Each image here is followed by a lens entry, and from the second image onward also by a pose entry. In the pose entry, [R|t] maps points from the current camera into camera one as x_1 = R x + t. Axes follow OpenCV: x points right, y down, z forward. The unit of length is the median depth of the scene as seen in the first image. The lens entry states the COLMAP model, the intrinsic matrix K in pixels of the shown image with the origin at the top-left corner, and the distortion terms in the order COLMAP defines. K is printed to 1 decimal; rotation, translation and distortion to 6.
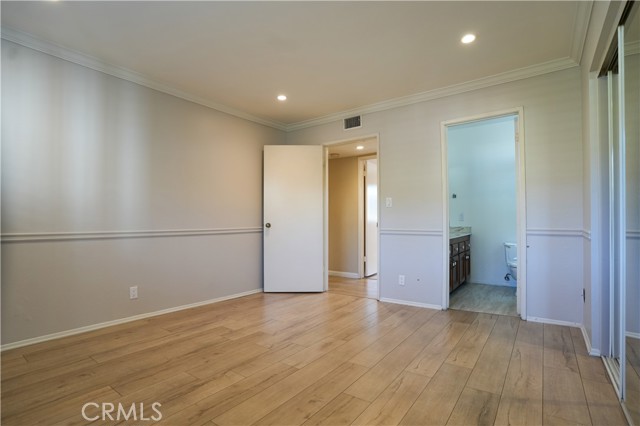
lens RADIAL K [[311.7, 0, 316.5], [0, 311.7, 218.4], [0, 0, 1]] dist [-0.054226, 0.005527]
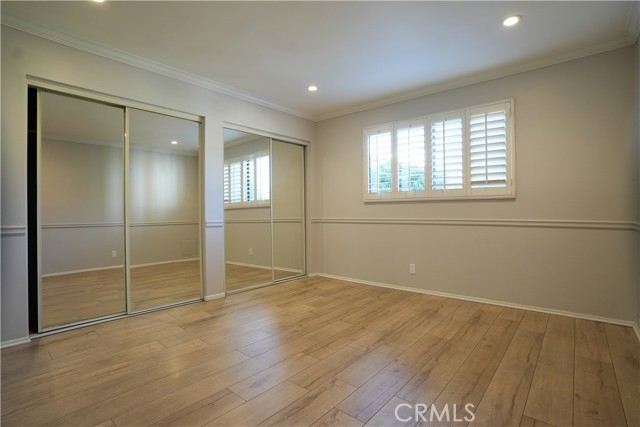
lens RADIAL K [[311.7, 0, 318.4], [0, 311.7, 213.5], [0, 0, 1]] dist [-0.054226, 0.005527]
pose [[-0.997468, 0.004652, 0.070959, -0.186713], [0.004671, 0.999989, 0.000104, 0.006965], [-0.070957, 0.000435, -0.997479, 1.986810]]
